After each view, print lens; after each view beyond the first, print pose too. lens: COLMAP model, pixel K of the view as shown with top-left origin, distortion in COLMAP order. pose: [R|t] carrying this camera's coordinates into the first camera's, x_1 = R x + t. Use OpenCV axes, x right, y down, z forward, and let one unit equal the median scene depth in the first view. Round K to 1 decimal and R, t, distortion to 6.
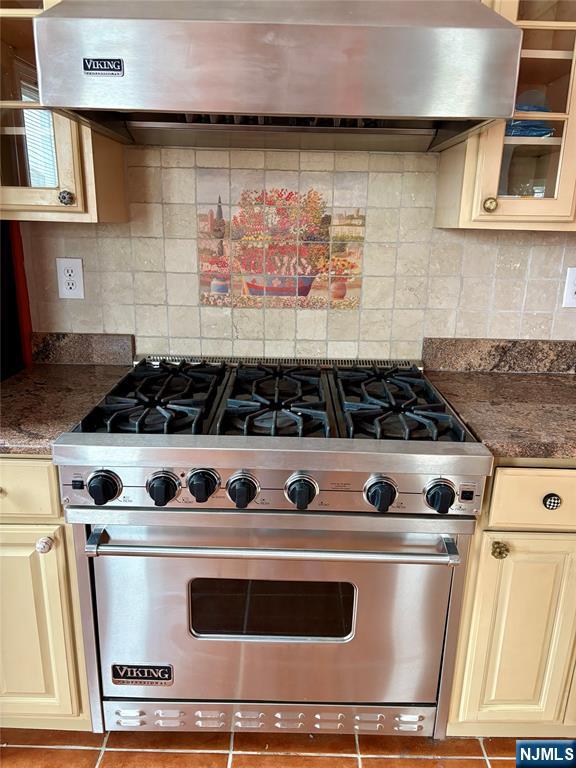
lens RADIAL K [[578.8, 0, 292.9], [0, 578.8, 386.1], [0, 0, 1]] dist [0.060099, -0.059427]
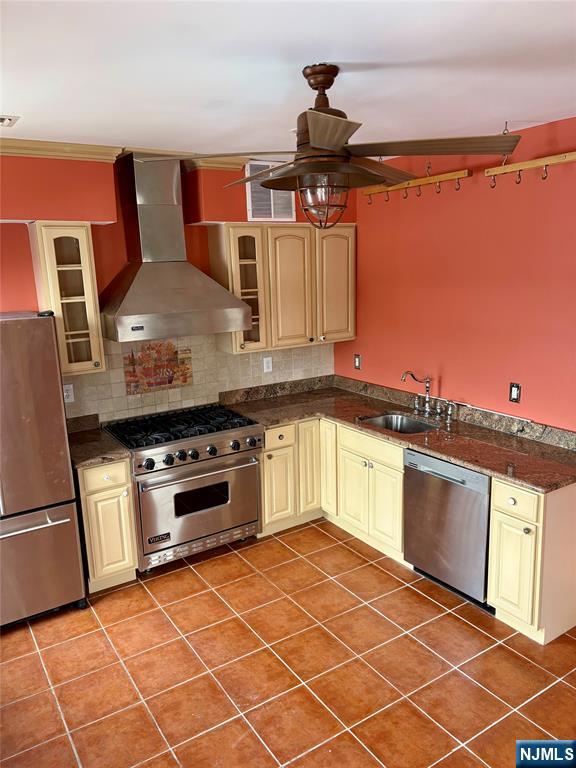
lens RADIAL K [[578.8, 0, 290.7], [0, 578.8, 389.3], [0, 0, 1]] dist [0.060099, -0.059427]
pose [[0.834634, -0.164858, 0.525554, -0.848698], [0.194613, 0.980879, -0.001379, -0.036217], [-0.515278, 0.103430, 0.850759, -1.310532]]
